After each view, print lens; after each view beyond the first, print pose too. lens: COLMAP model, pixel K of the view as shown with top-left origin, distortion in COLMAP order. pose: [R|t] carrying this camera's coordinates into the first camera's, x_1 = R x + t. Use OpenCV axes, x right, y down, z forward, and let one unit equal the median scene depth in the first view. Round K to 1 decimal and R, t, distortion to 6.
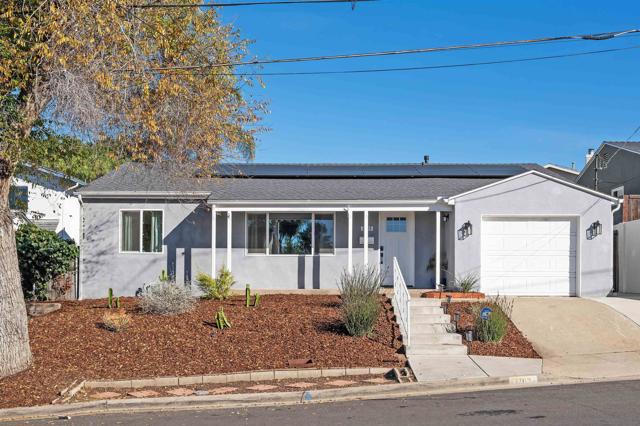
lens RADIAL K [[709.5, 0, 316.9], [0, 709.5, 287.8], [0, 0, 1]] dist [0.008658, -0.003060]
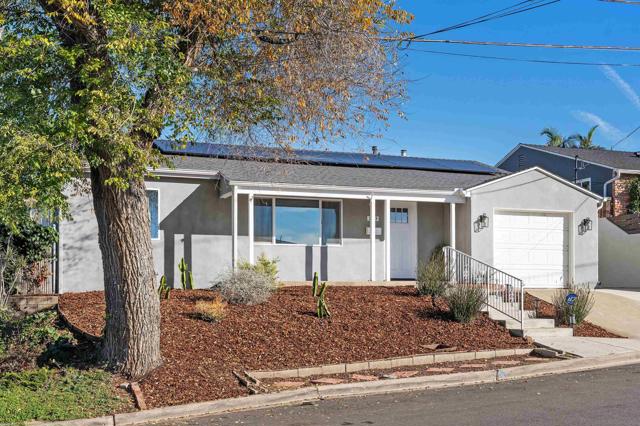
lens RADIAL K [[812.8, 0, 335.0], [0, 812.8, 314.9], [0, 0, 1]] dist [0.020391, 0.000231]
pose [[0.930487, -0.011470, 0.366146, -0.404692], [0.004031, 0.999770, 0.021074, 0.024718], [-0.366304, -0.018134, 0.930319, -0.005947]]
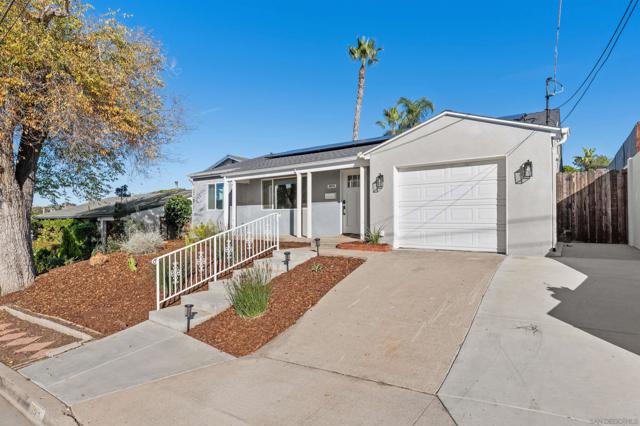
lens RADIAL K [[334.4, 0, 330.6], [0, 334.4, 215.5], [0, 0, 1]] dist [0.000837, -0.000105]
pose [[0.820569, -0.010733, -0.571447, 0.419857], [0.007558, 0.999940, -0.007928, -0.030682], [0.571498, 0.002187, 0.820600, 0.560199]]
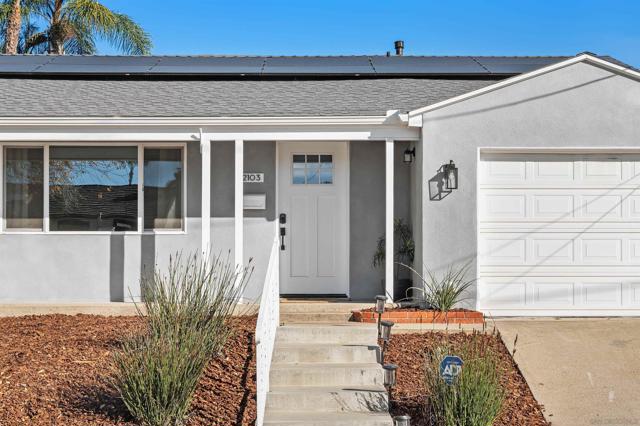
lens RADIAL K [[1111.6, 0, 321.1], [0, 1111.6, 280.2], [0, 0, 1]] dist [0.002731, -0.034602]
pose [[0.999852, -0.002535, 0.017025, 0.111659], [0.002566, 0.999995, -0.001814, -0.012322], [-0.017020, 0.001858, 0.999853, 0.250436]]
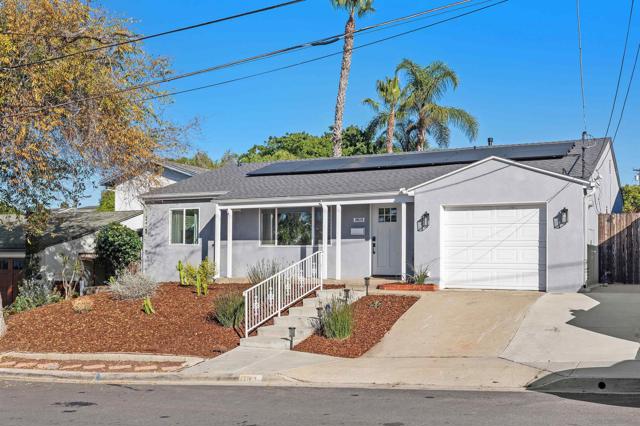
lens RADIAL K [[694.7, 0, 319.2], [0, 694.7, 242.1], [0, 0, 1]] dist [0.007682, -0.002257]
pose [[0.886585, -0.008639, -0.462485, 0.517537], [-0.003105, 0.999692, -0.024626, -0.027729], [0.462555, 0.023270, 0.886285, 0.080736]]
